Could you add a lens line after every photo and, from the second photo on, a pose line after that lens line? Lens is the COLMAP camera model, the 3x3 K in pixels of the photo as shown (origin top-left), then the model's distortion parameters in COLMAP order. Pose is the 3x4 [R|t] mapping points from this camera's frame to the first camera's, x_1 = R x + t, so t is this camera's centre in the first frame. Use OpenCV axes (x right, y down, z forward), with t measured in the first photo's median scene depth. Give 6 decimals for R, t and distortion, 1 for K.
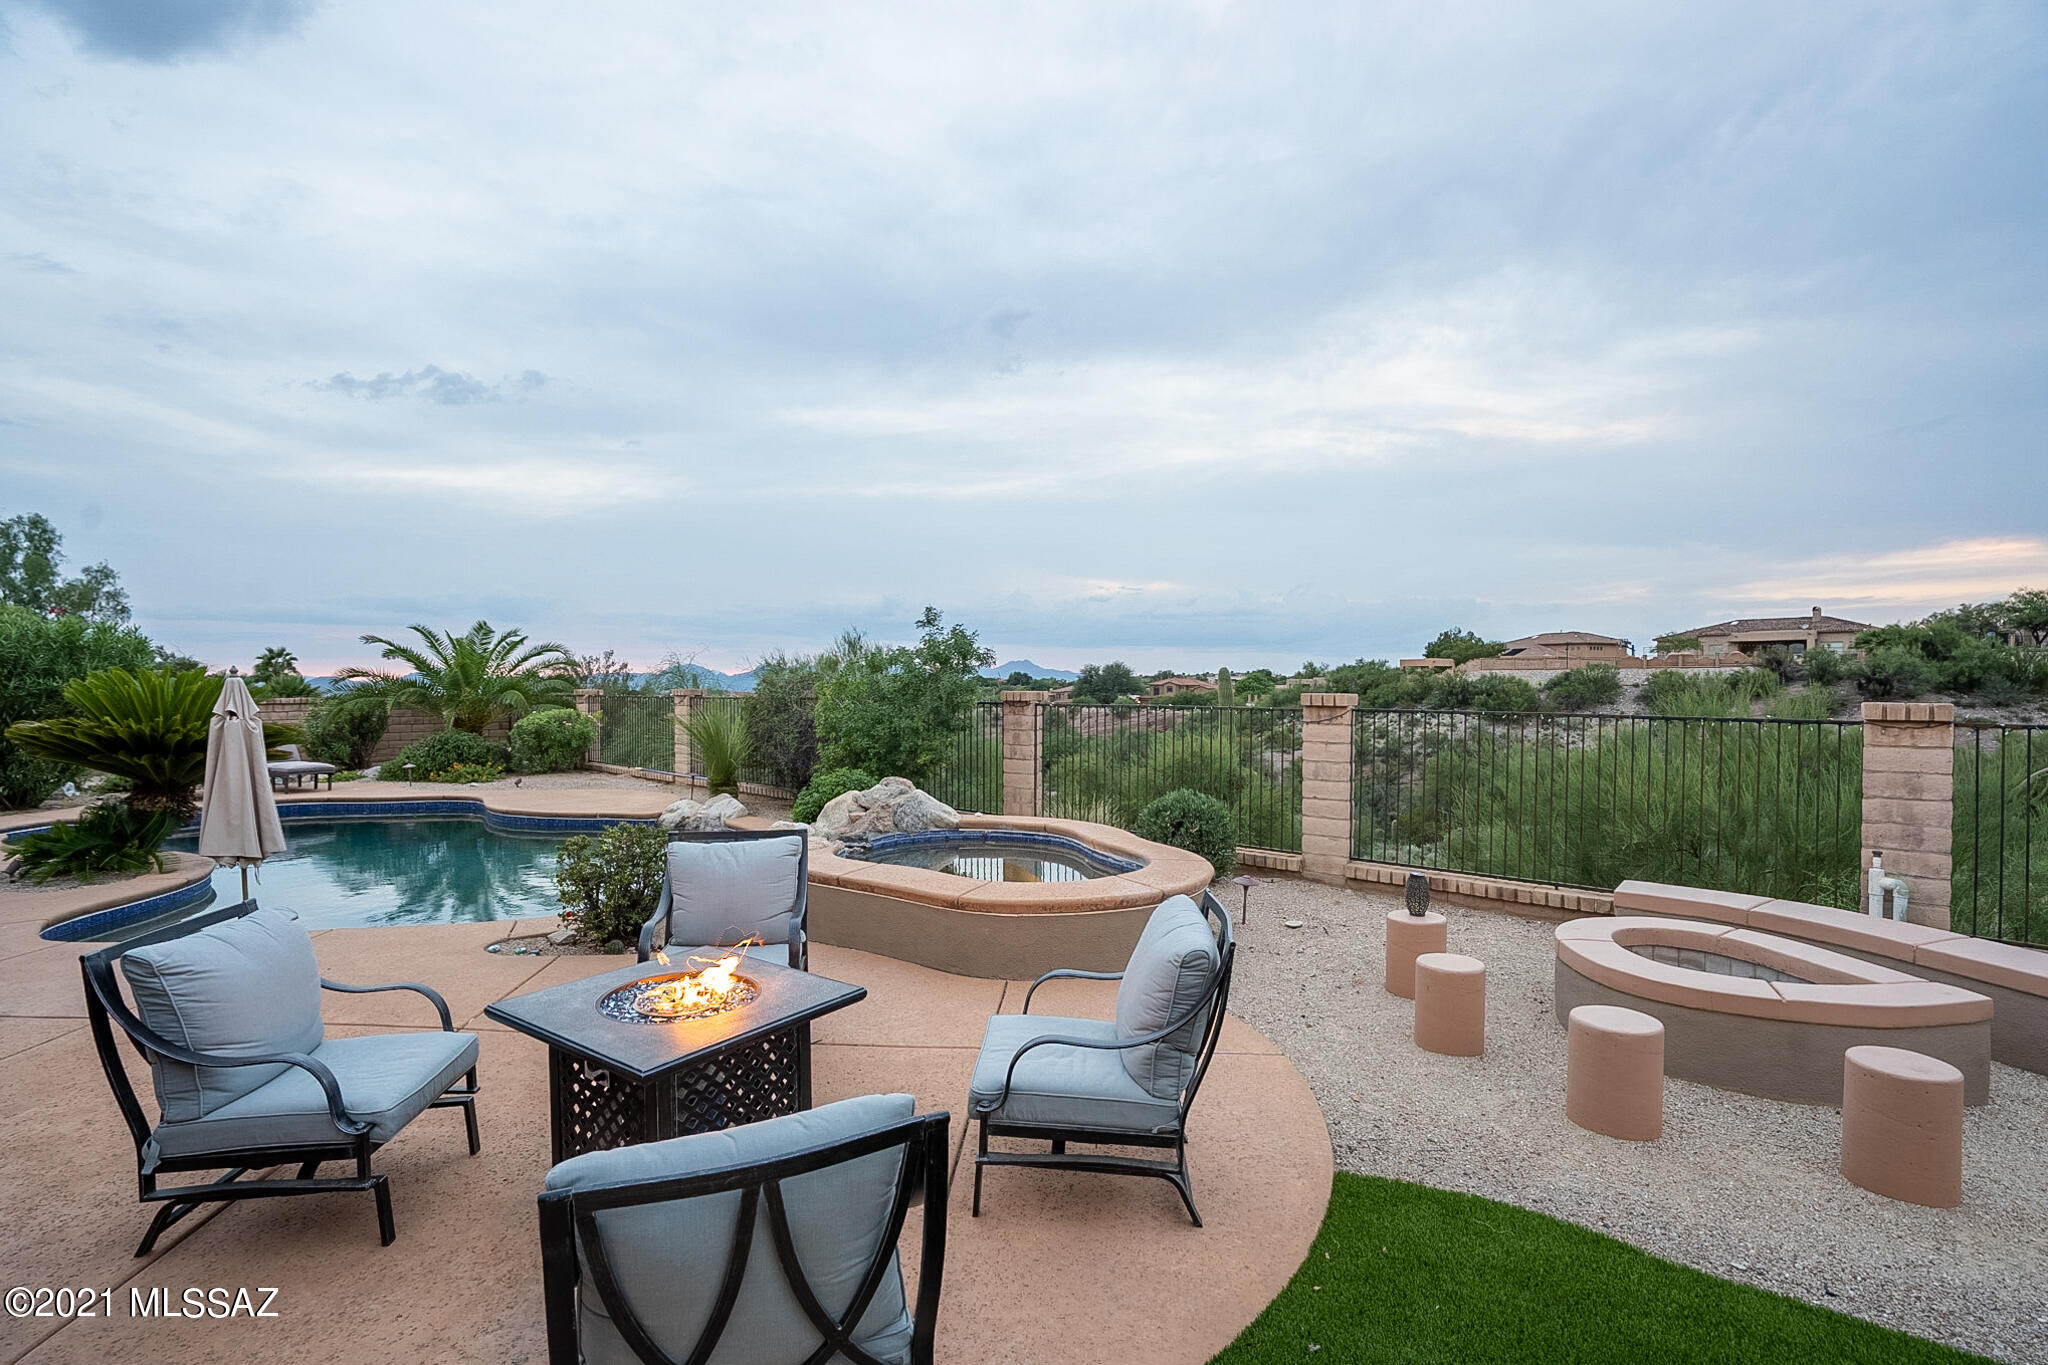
lens RADIAL K [[946.4, 0, 1024.0], [0, 946.4, 682.5], [0, 0, 1]] dist [-0.044870, 0.012021]
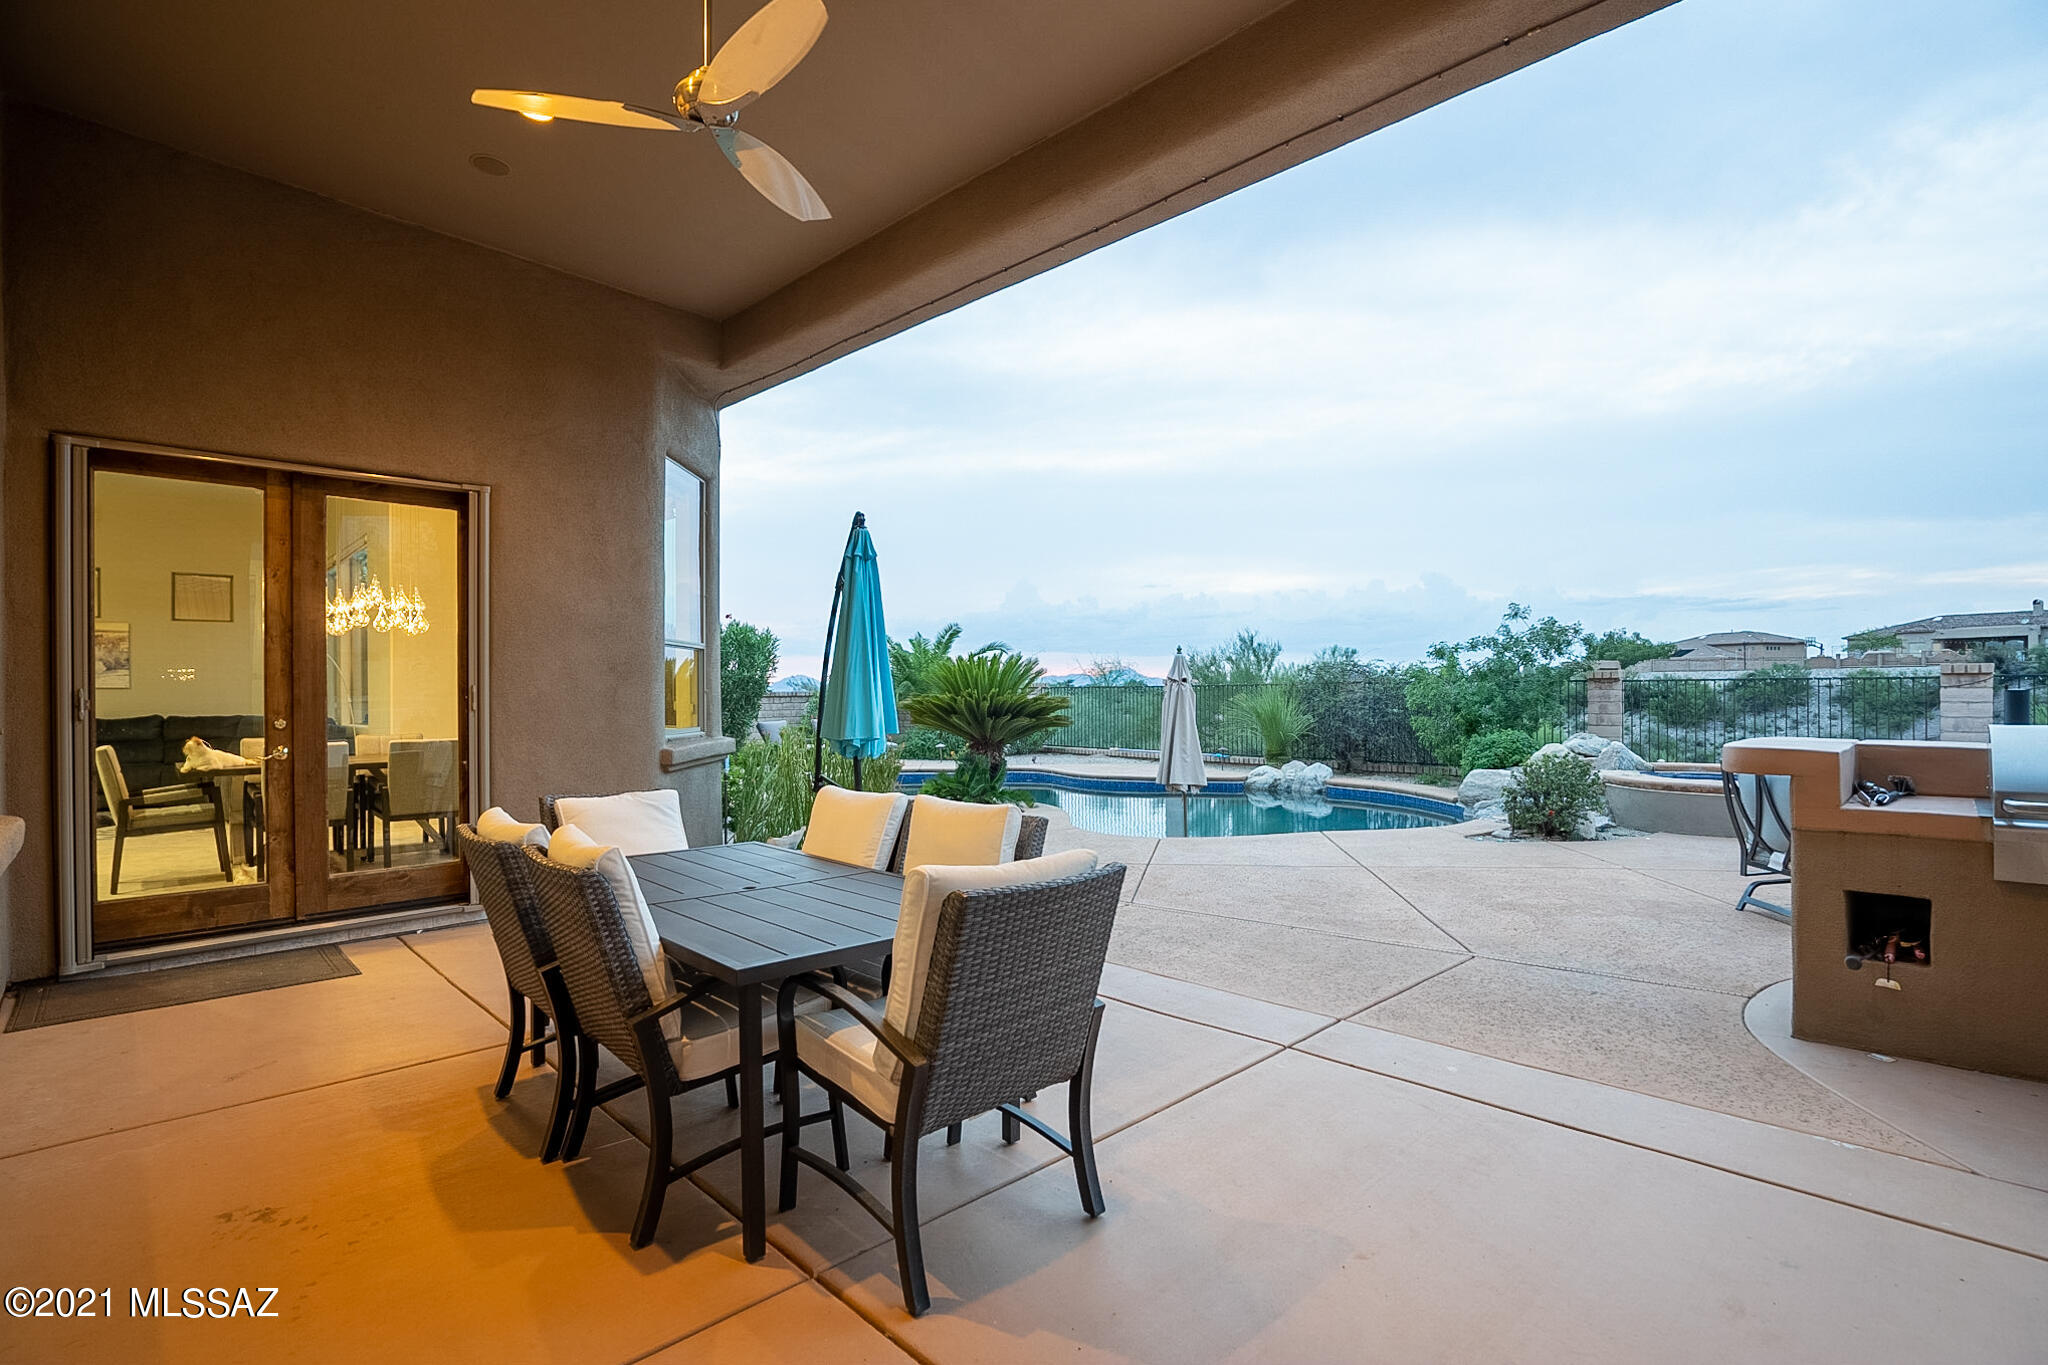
lens RADIAL K [[946.4, 0, 1024.0], [0, 946.4, 682.5], [0, 0, 1]] dist [-0.044870, 0.012021]
pose [[0.993931, -0.007556, -0.109750, -0.101093], [0.006560, 0.999934, -0.009431, 0.005141], [0.109814, 0.008654, 0.993915, -0.044251]]
